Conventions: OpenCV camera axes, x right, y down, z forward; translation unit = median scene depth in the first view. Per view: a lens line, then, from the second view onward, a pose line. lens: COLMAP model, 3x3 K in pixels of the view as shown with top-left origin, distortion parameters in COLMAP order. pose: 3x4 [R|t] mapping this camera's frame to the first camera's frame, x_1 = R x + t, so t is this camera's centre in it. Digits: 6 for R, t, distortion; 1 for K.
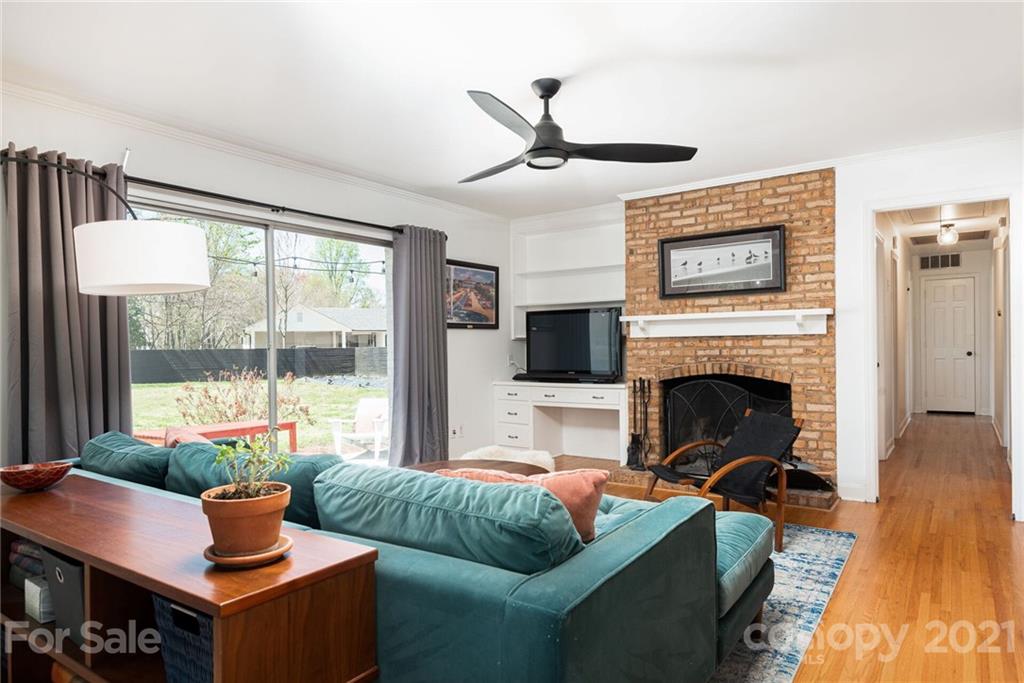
lens RADIAL K [[619.6, 0, 508.8], [0, 619.6, 347.5], [0, 0, 1]] dist [0.048163, -0.000081]
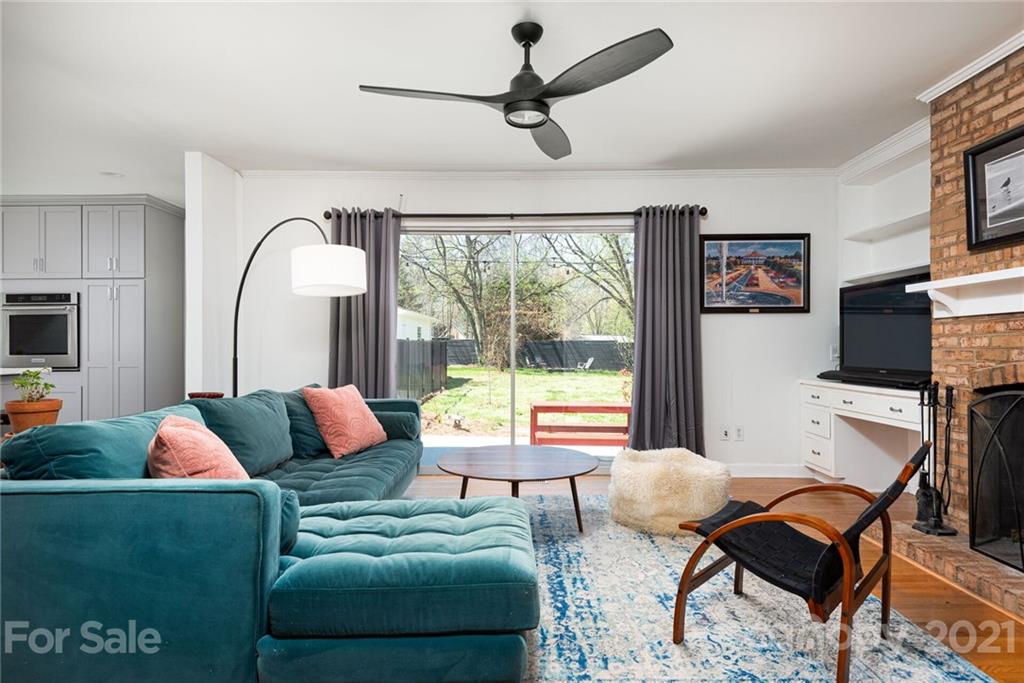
lens RADIAL K [[574.8, 0, 510.8], [0, 574.8, 341.1], [0, 0, 1]] dist [0.002953, -0.003427]
pose [[0.571531, 0.004064, -0.820570, 0.448030], [-0.006093, 0.999981, 0.000709, 0.010237], [0.820558, 0.004595, 0.571545, 0.333490]]
